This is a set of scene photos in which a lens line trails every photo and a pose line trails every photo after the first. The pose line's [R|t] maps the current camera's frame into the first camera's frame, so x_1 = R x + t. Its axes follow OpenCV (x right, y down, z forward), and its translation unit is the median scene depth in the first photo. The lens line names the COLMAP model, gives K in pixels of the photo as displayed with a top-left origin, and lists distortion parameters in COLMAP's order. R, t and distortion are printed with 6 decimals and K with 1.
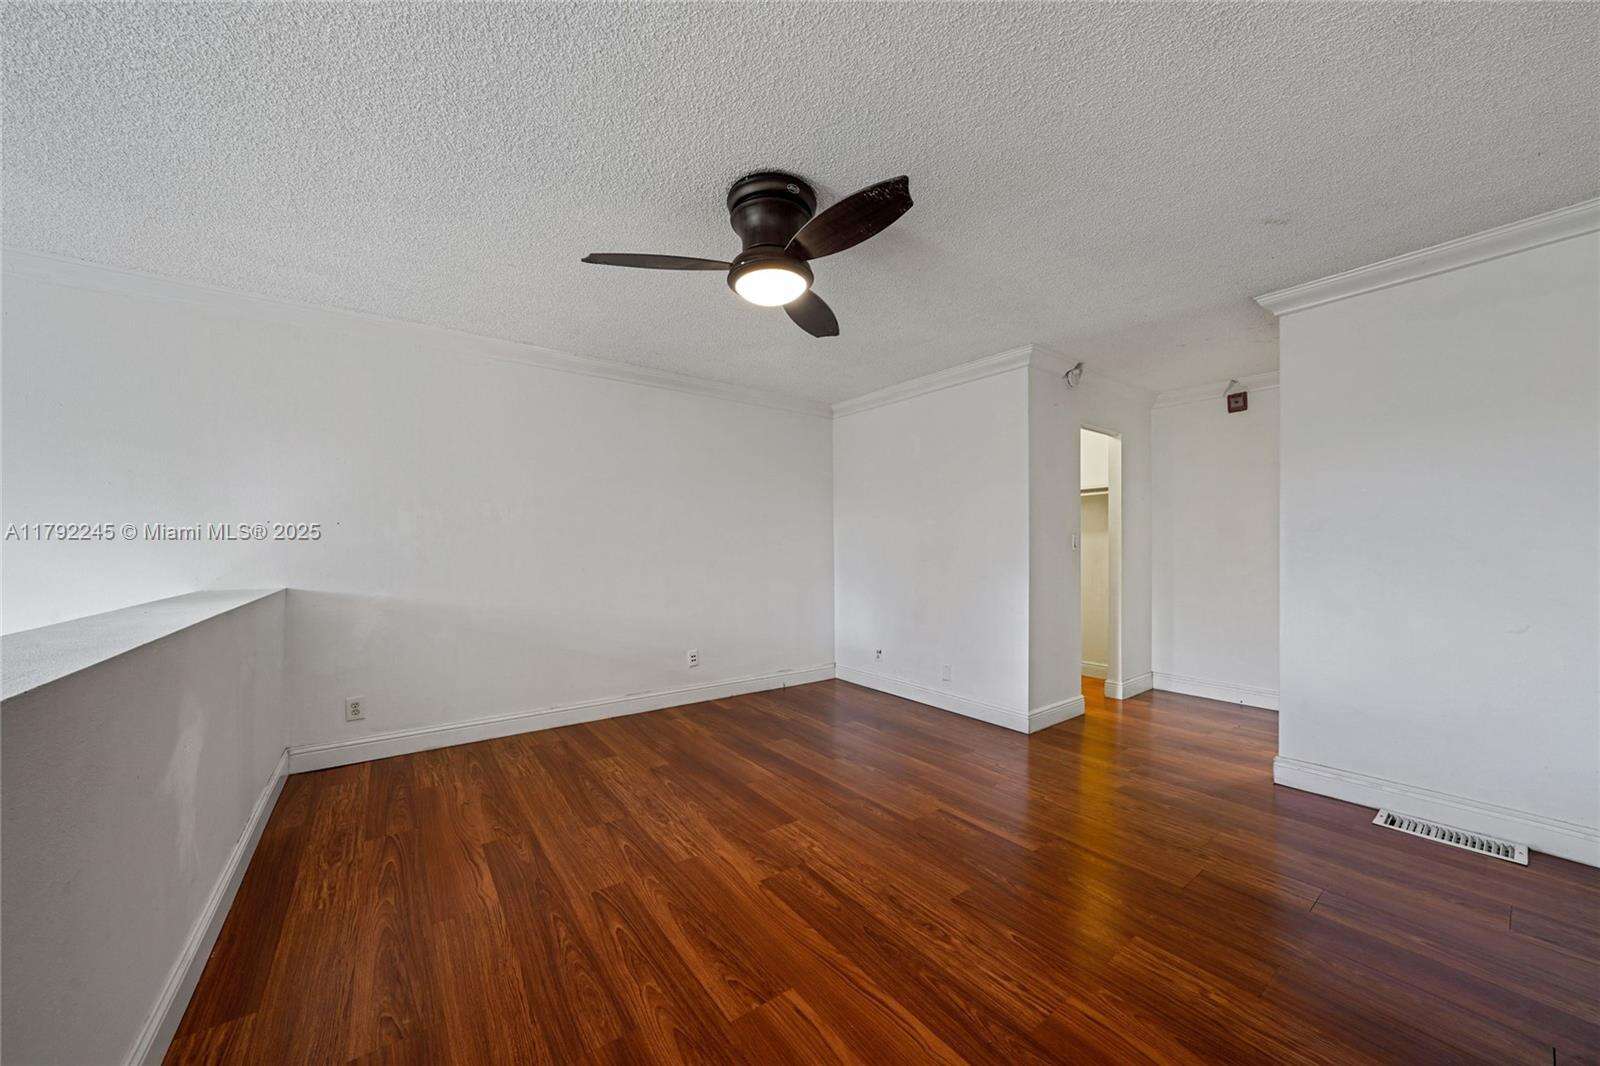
lens RADIAL K [[560.0, 0, 797.9], [0, 560.0, 540.7], [0, 0, 1]] dist [-0.005949, 0.000943]
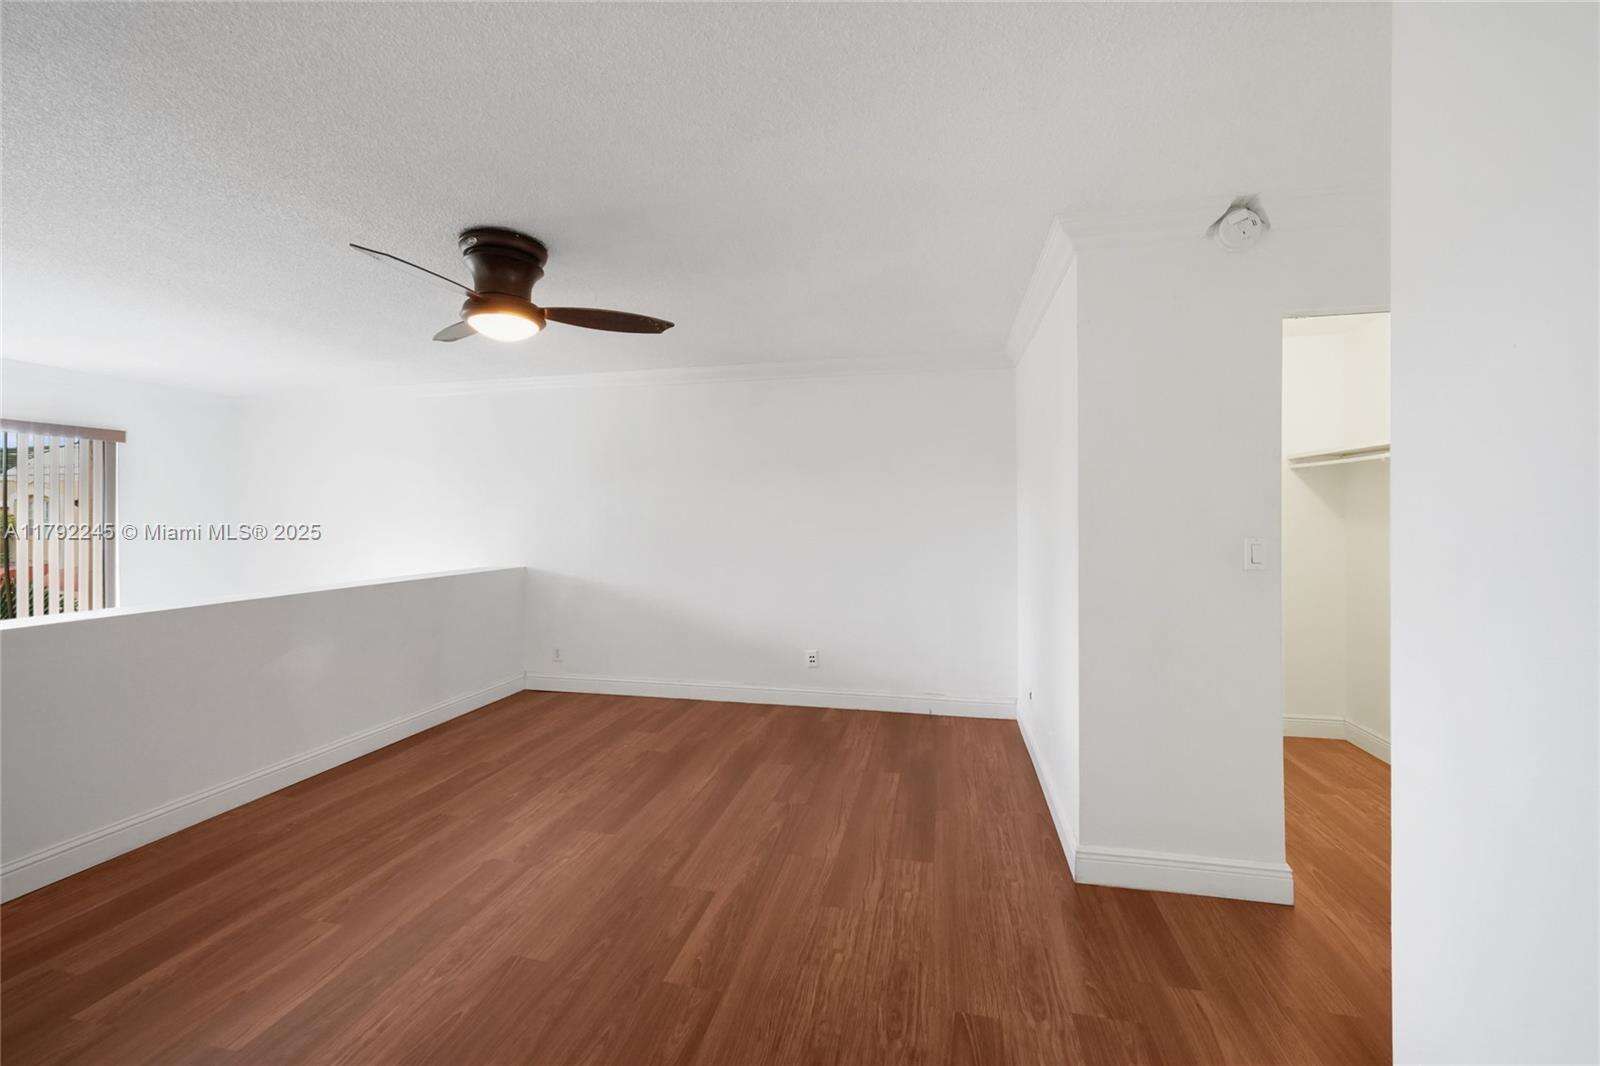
lens RADIAL K [[634.2, 0, 800.5], [0, 634.2, 520.7], [0, 0, 1]] dist [0.000257, 0.002423]
pose [[0.653328, -0.000368, -0.757075, 1.087192], [0.015786, 0.999789, 0.013137, -0.061395], [0.756910, -0.020534, 0.653196, 0.548838]]
